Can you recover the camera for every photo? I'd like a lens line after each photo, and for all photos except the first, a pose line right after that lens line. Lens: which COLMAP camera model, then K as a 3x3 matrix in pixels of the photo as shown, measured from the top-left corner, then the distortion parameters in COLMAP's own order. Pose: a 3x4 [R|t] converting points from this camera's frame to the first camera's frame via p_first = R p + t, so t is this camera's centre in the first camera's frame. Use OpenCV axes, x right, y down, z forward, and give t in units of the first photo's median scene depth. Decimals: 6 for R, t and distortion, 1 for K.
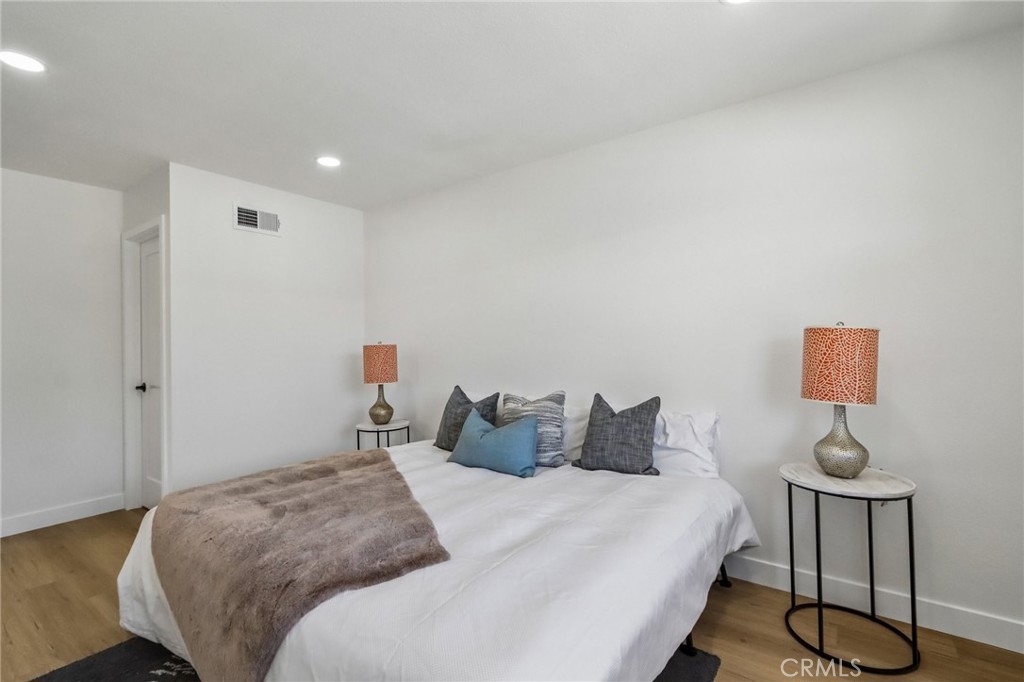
lens RADIAL K [[469.7, 0, 506.2], [0, 469.7, 342.9], [0, 0, 1]] dist [0.004371, 0.000857]
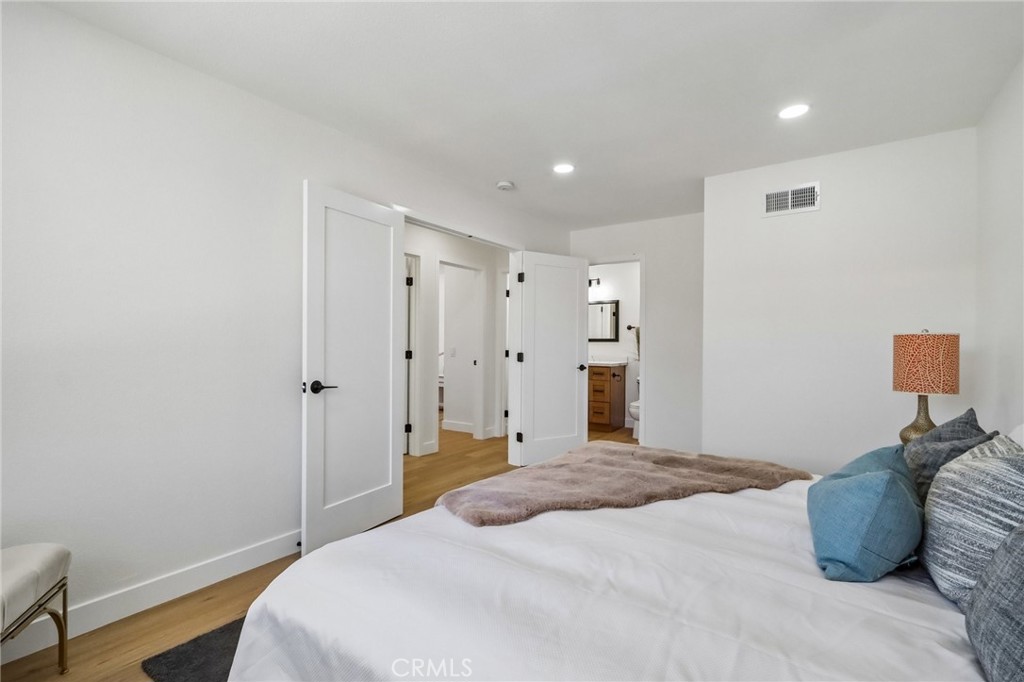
lens RADIAL K [[469.7, 0, 506.2], [0, 469.7, 341.7], [0, 0, 1]] dist [0.004371, 0.000857]
pose [[0.020361, 0.006664, -0.999770, 0.419776], [-0.003727, 0.999971, 0.006590, 0.013433], [0.999786, 0.003592, 0.020385, 0.461192]]
